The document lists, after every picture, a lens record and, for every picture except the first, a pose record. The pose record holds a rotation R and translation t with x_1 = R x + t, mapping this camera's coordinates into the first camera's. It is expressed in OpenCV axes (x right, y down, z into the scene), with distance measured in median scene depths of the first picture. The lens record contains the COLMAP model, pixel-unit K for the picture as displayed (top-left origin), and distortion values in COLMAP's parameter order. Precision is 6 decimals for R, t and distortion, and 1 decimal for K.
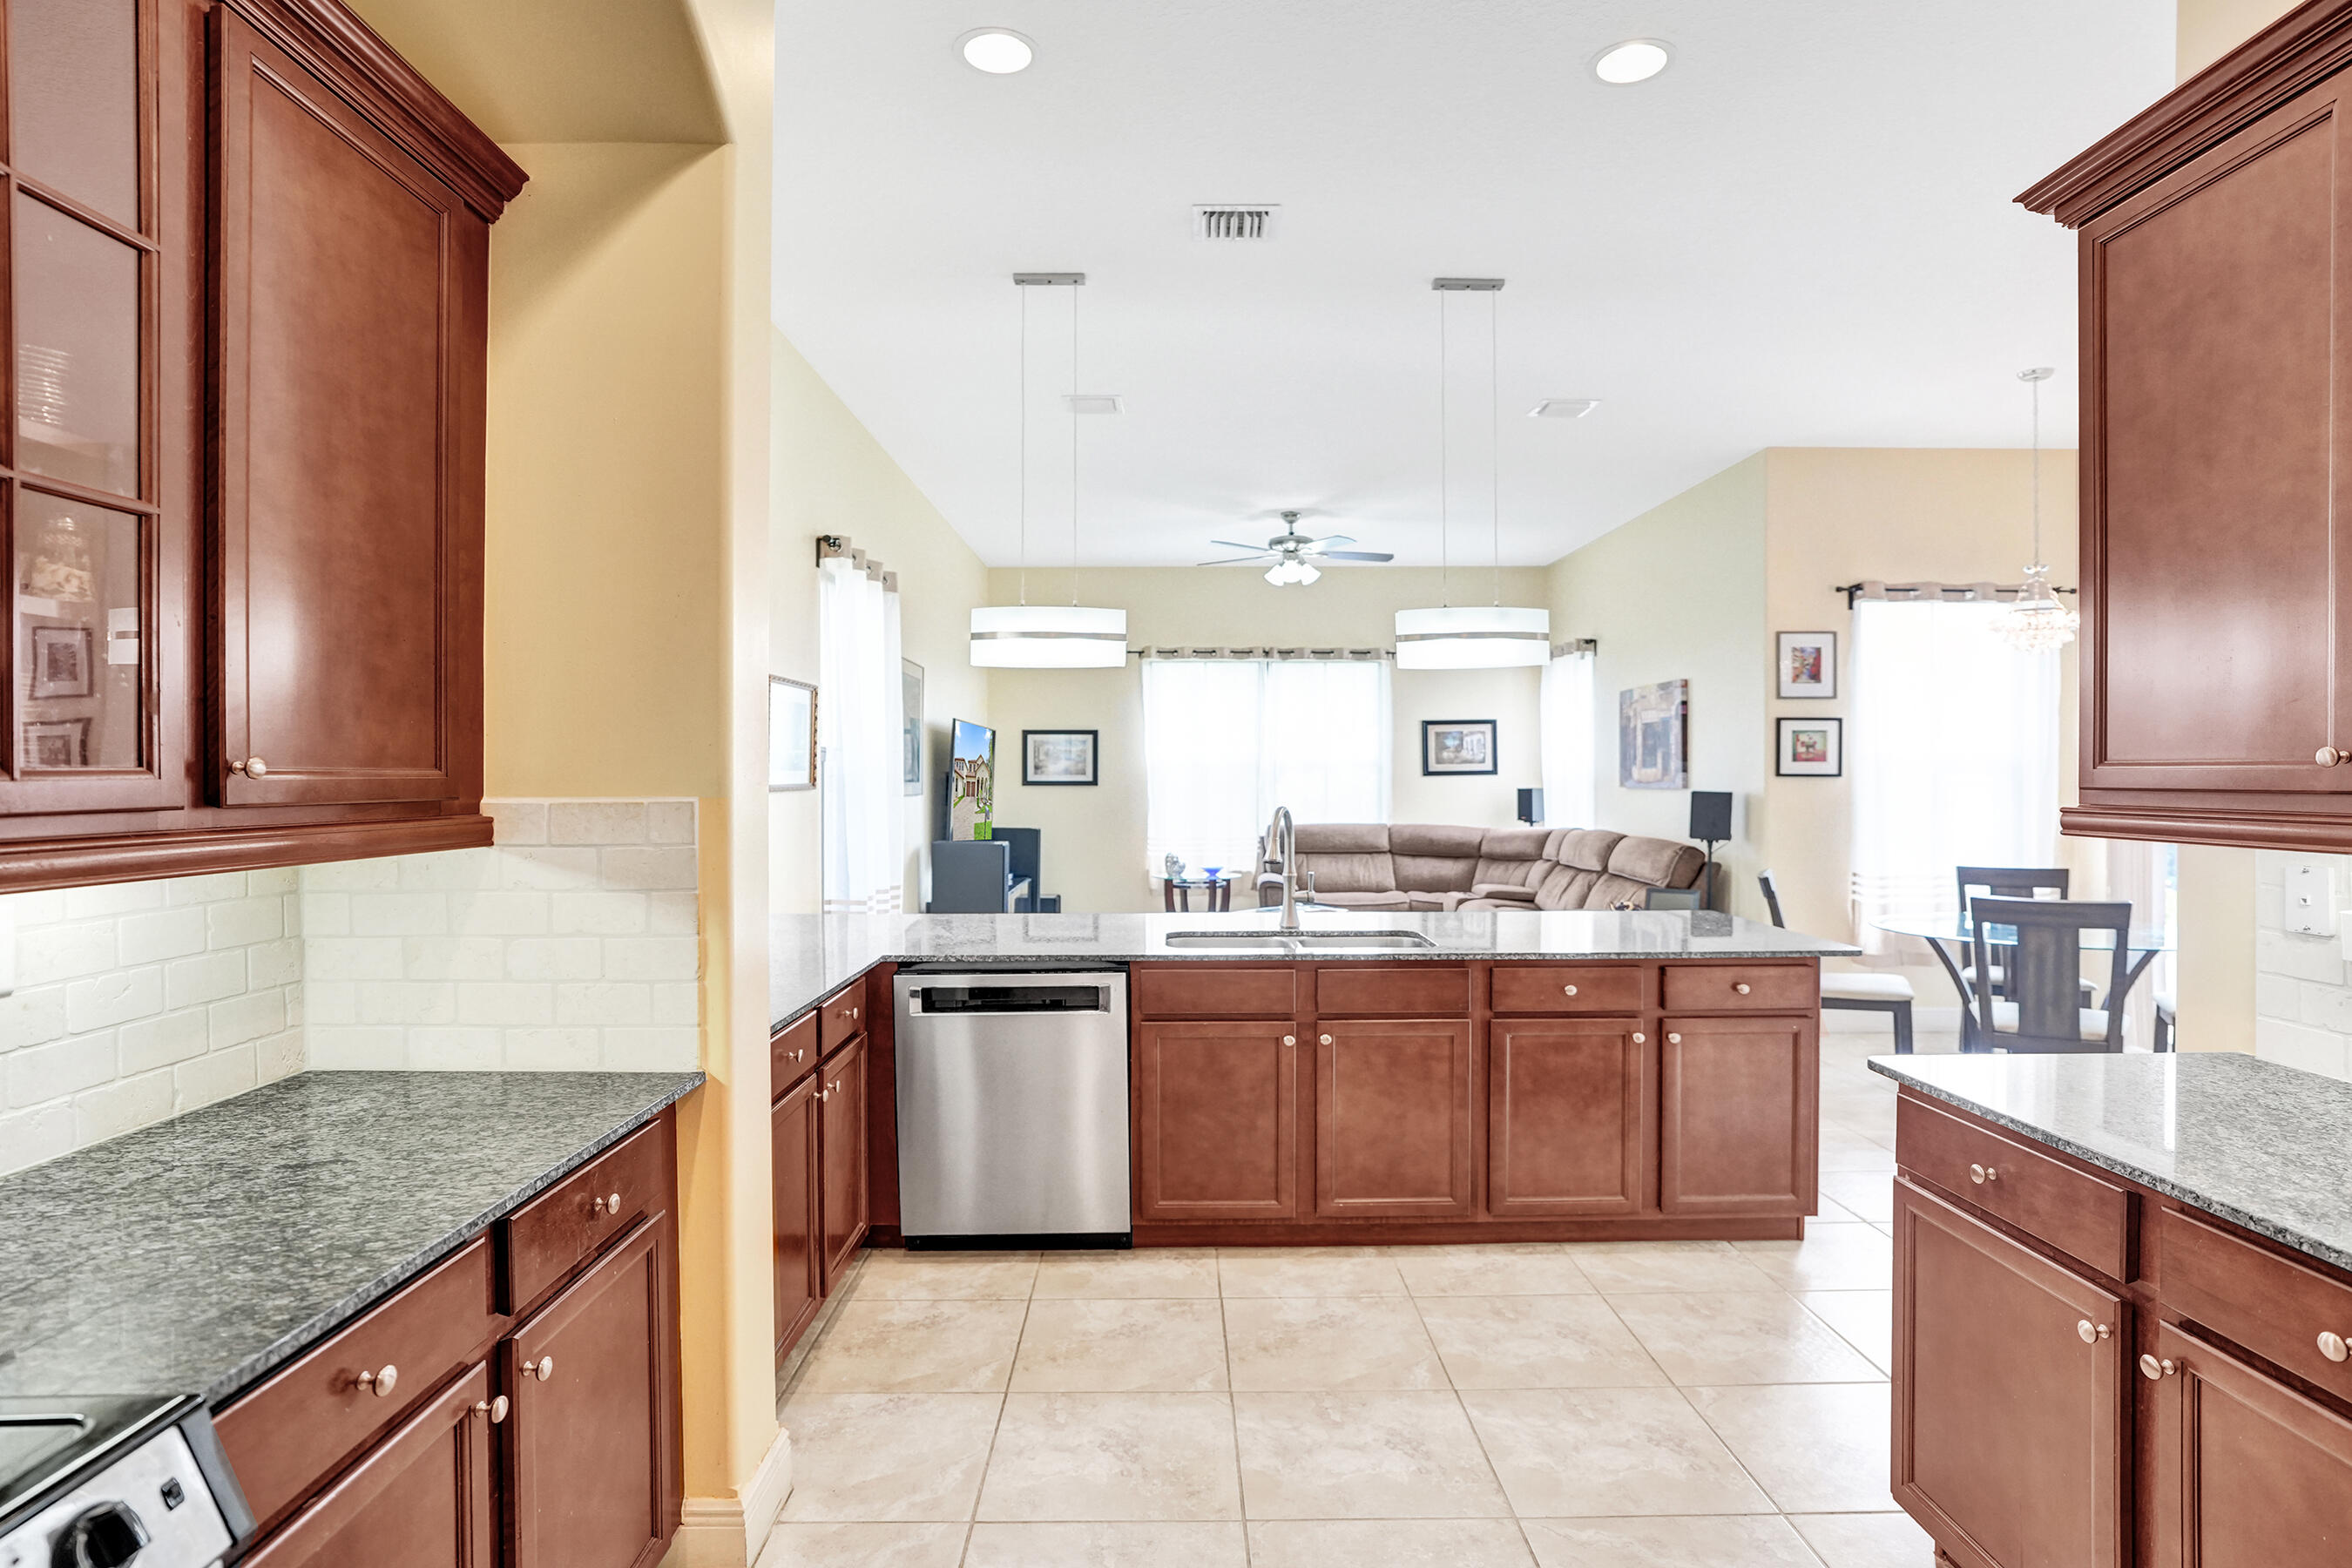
lens RADIAL K [[1267.4, 0, 1179.0], [0, 1267.4, 777.8], [0, 0, 1]] dist [-0.061273, 0.035800]
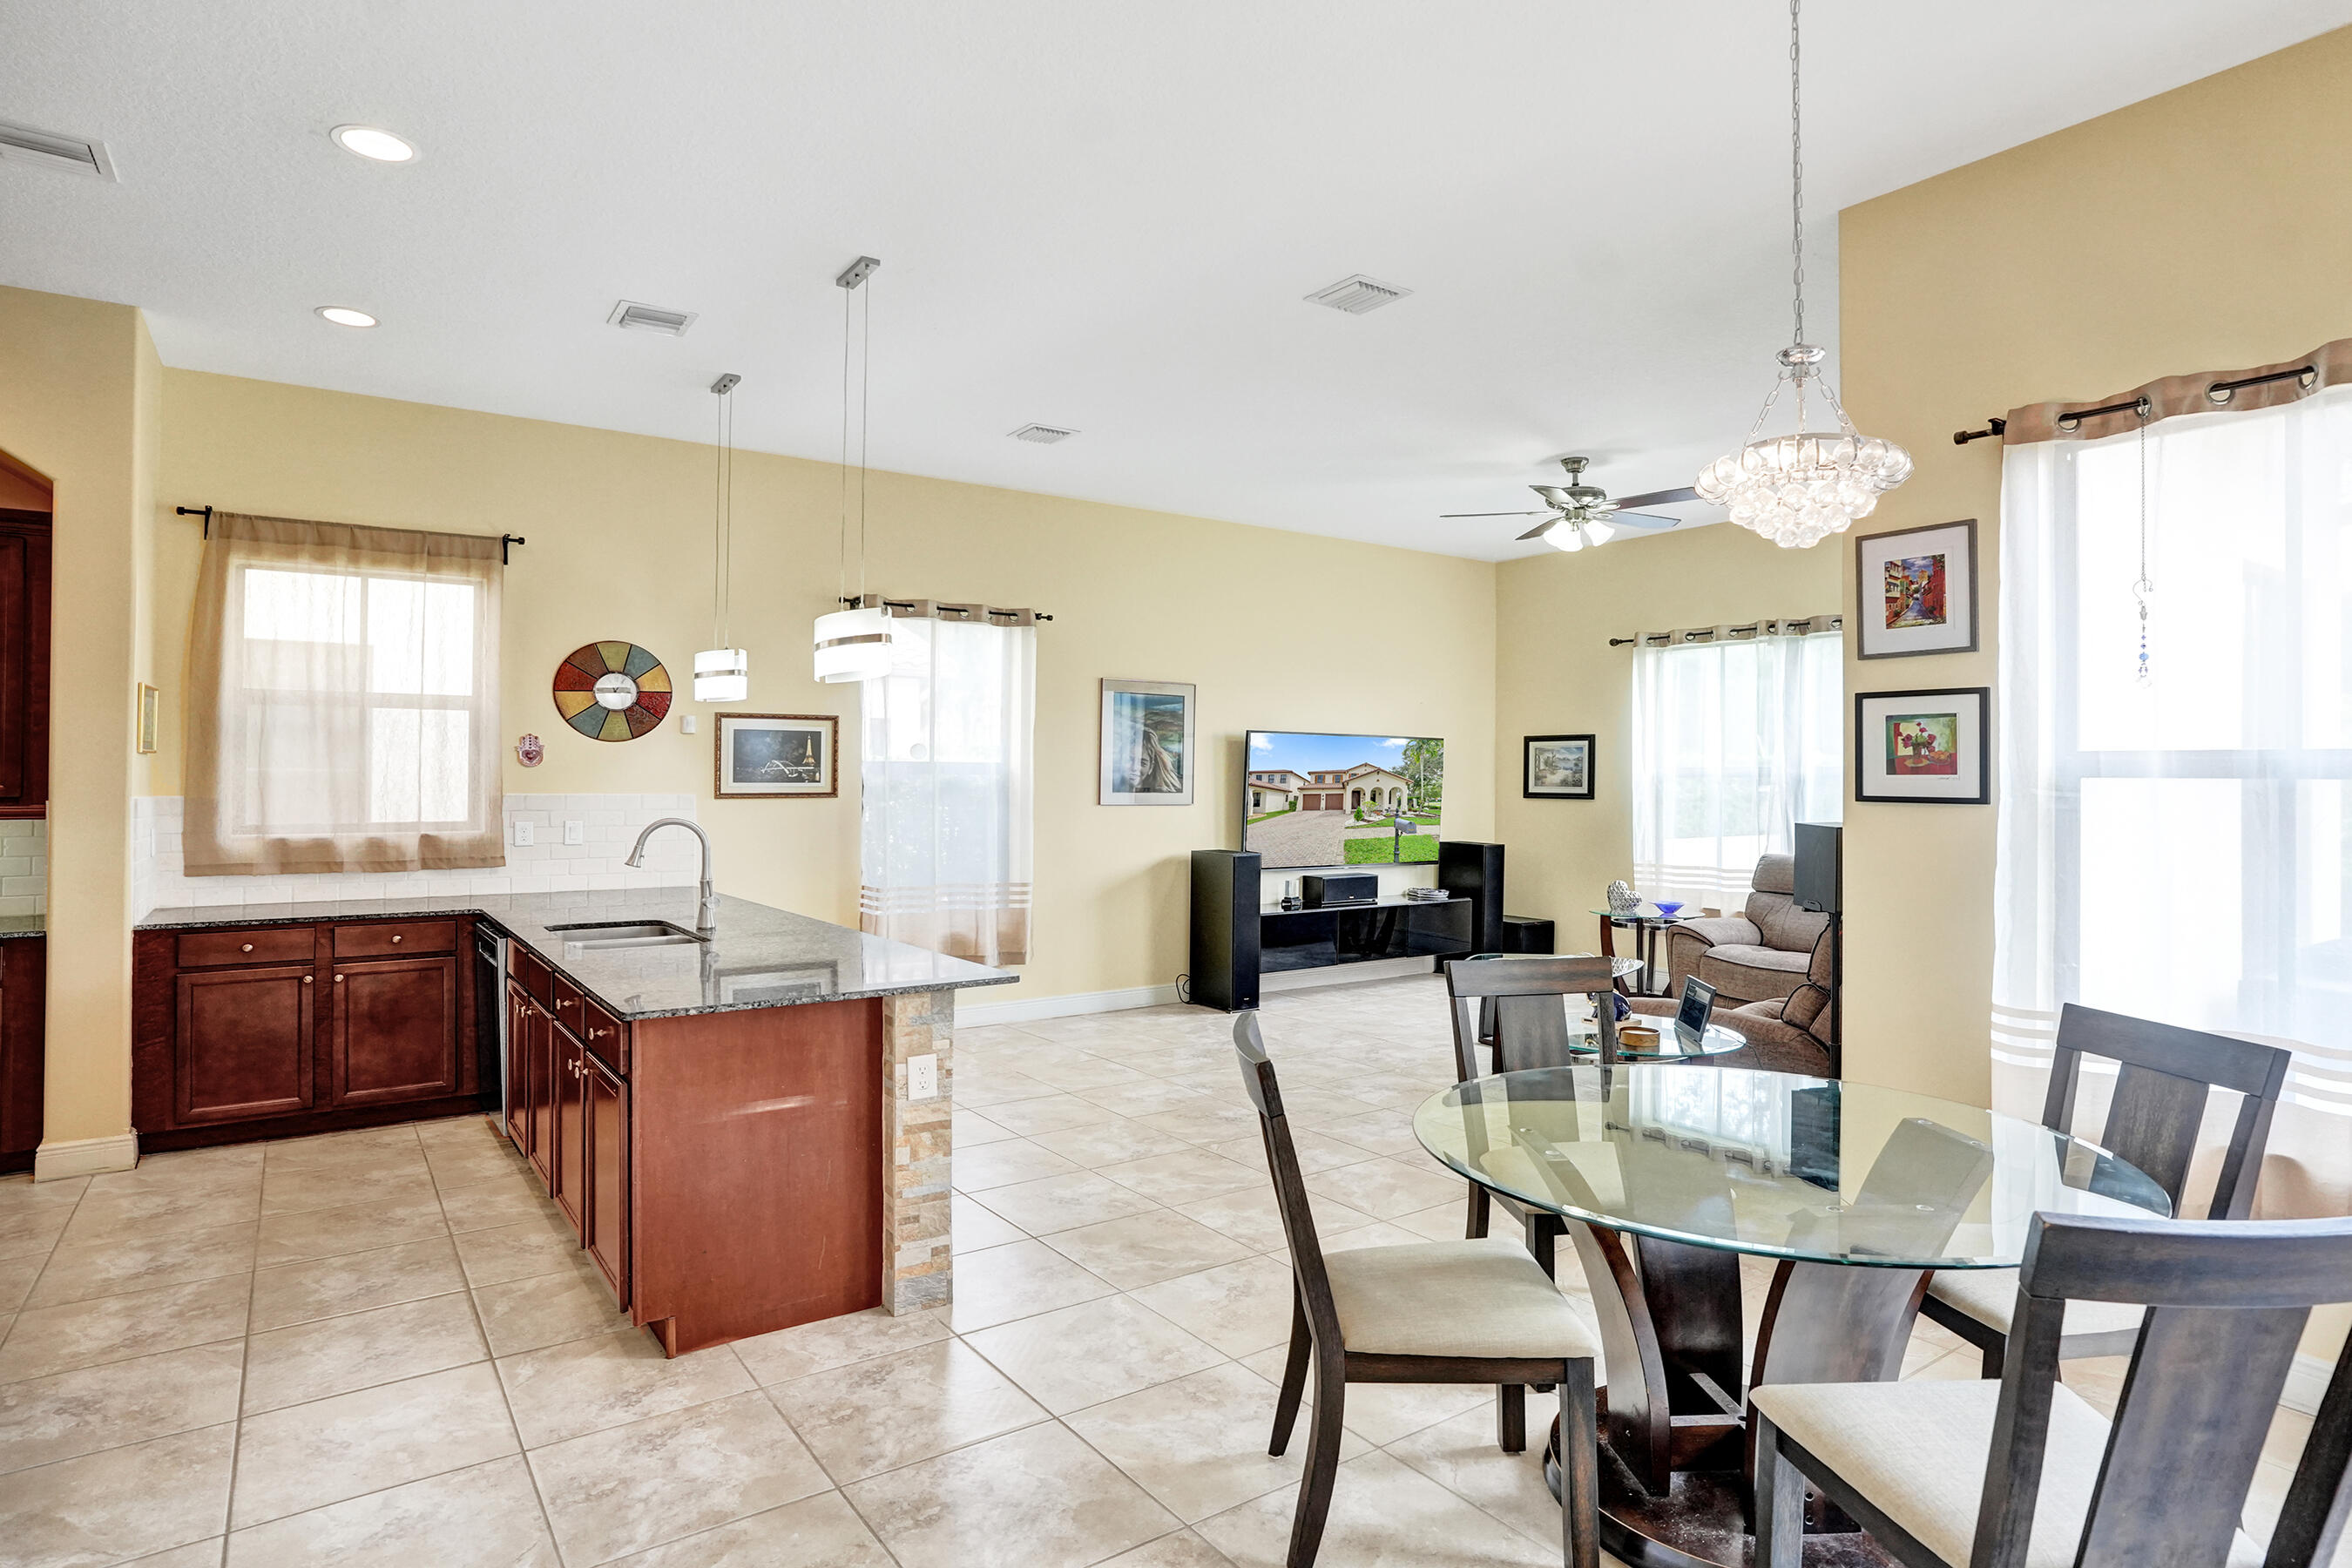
lens RADIAL K [[1258.9, 0, 1166.0], [0, 1258.9, 766.5], [0, 0, 1]] dist [-0.064538, 0.036991]
pose [[0.565963, -0.004801, -0.824416, 0.753140], [-0.006777, 0.999922, -0.010476, -0.008457], [0.824403, 0.011516, 0.565887, 0.443186]]
